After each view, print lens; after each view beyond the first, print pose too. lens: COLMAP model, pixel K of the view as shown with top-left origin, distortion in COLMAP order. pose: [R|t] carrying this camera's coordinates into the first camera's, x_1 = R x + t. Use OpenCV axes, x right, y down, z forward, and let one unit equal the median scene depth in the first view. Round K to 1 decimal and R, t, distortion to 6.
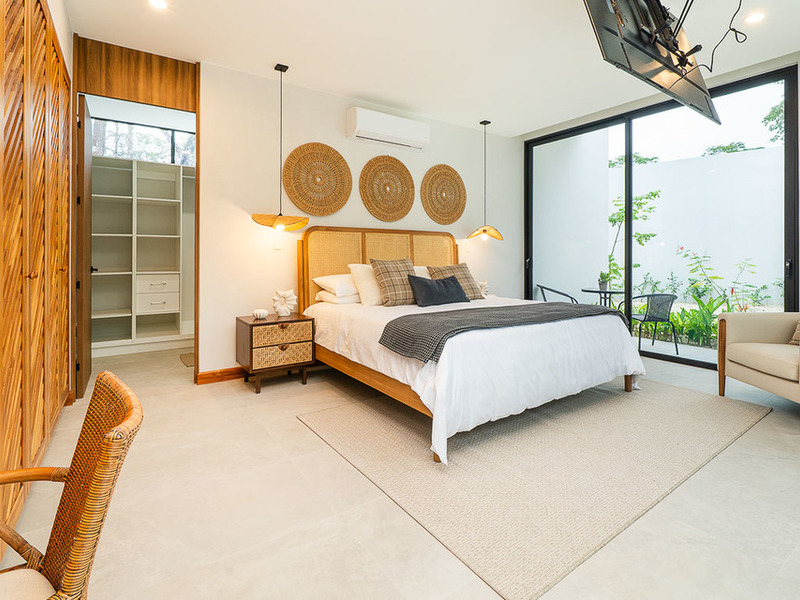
lens RADIAL K [[405.7, 0, 401.4], [0, 405.7, 299.8], [0, 0, 1]] dist [-0.002148, -0.003296]
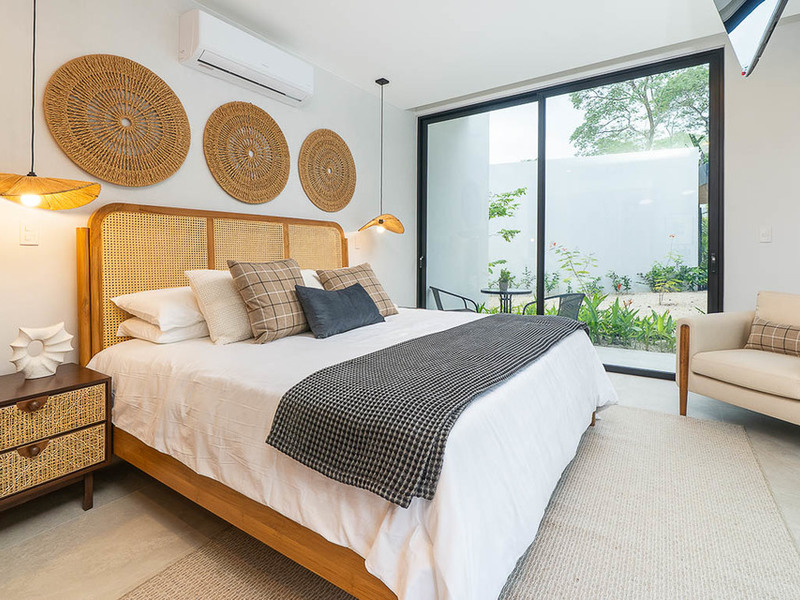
lens RADIAL K [[405.7, 0, 400.8], [0, 405.7, 257.7], [0, 0, 1]] dist [-0.002148, -0.003296]
pose [[0.928628, -0.014222, 0.370740, -0.056456], [0.050645, 0.994770, -0.088696, -0.037784], [-0.367540, 0.101142, 0.924492, 0.343243]]
